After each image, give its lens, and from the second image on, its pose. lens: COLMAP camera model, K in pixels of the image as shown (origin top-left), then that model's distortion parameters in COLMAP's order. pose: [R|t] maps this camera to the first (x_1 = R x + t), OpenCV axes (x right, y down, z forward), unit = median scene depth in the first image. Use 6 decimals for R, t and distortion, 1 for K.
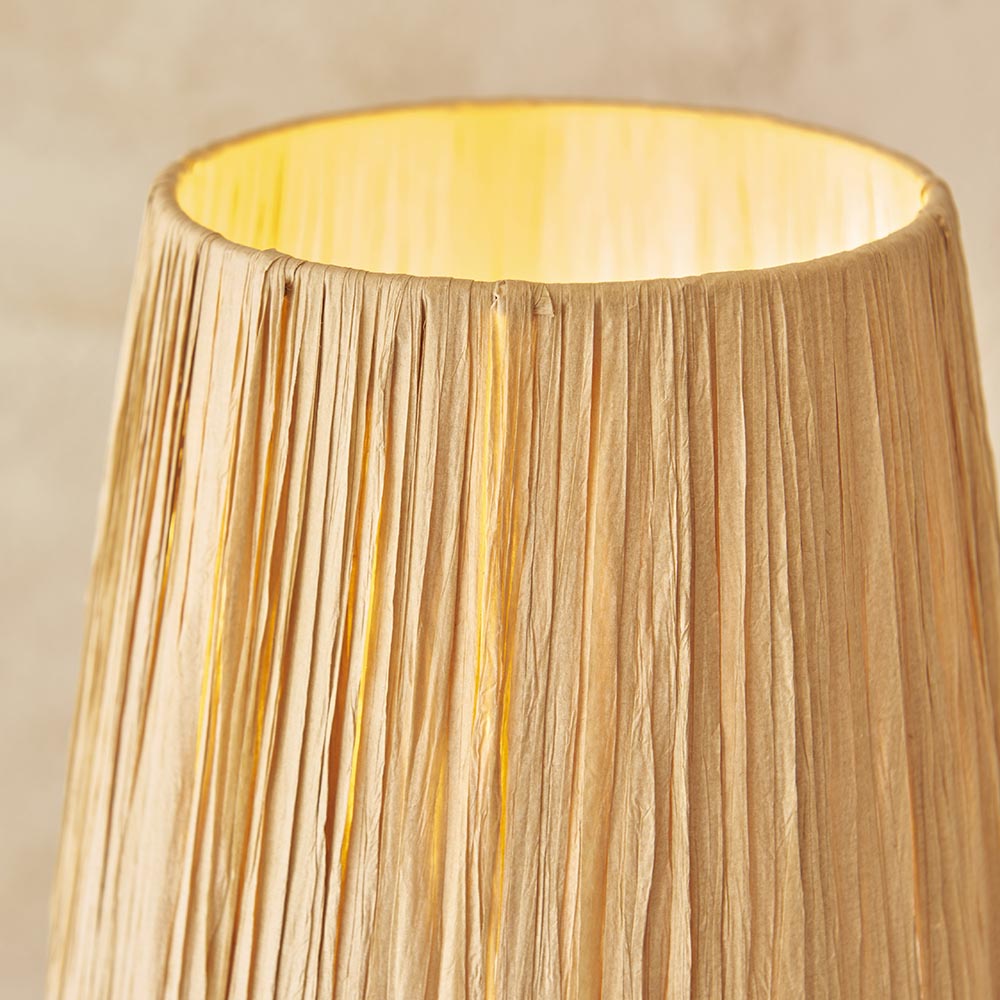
lens RADIAL K [[3603.9, 0, 499.5], [0, 3603.9, 502.3], [0, 0, 1]] dist [0.151574, 0.000000]
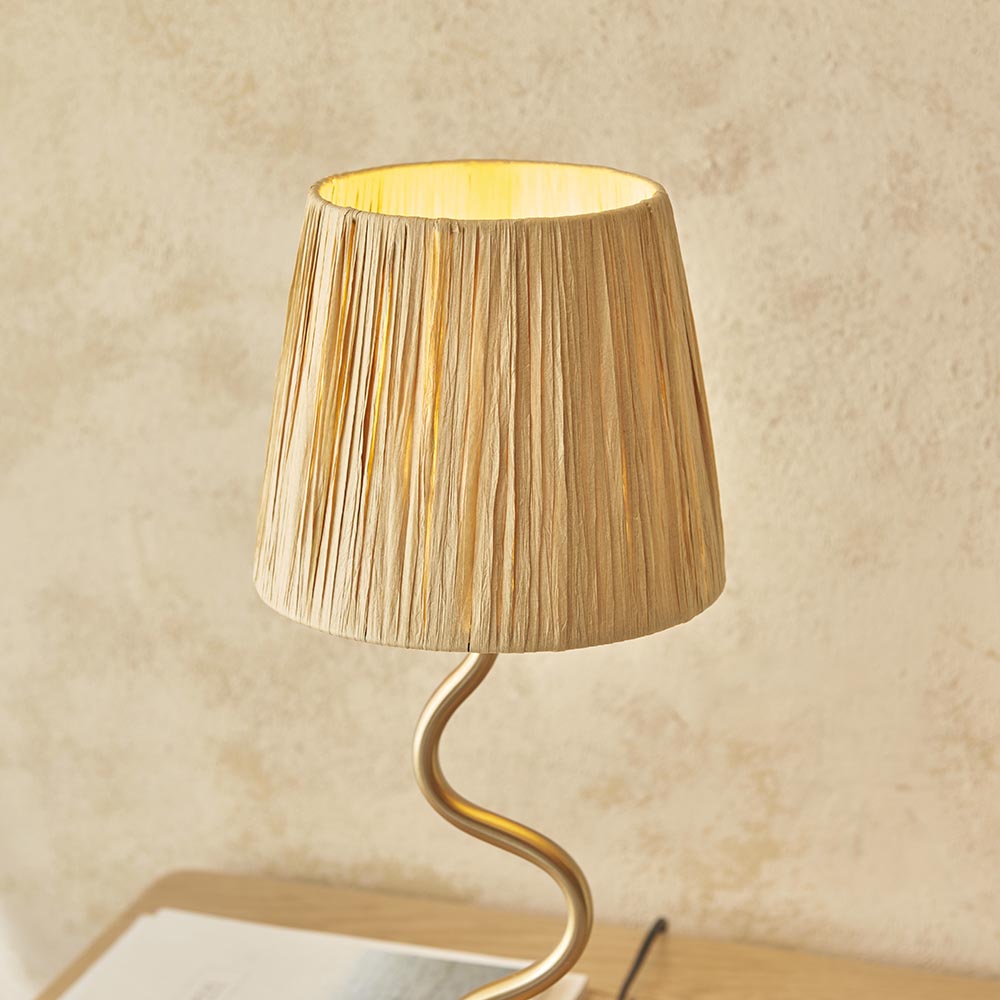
lens RADIAL K [[3603.9, 0, 504.0], [0, 3603.9, 492.1], [0, 0, 1]] dist [0.151574, 0.000000]
pose [[0.991886, 0.033058, -0.122756, 0.329603], [-0.040714, 0.997344, -0.060388, 0.251287], [0.120434, 0.064896, 0.990598, -1.285042]]
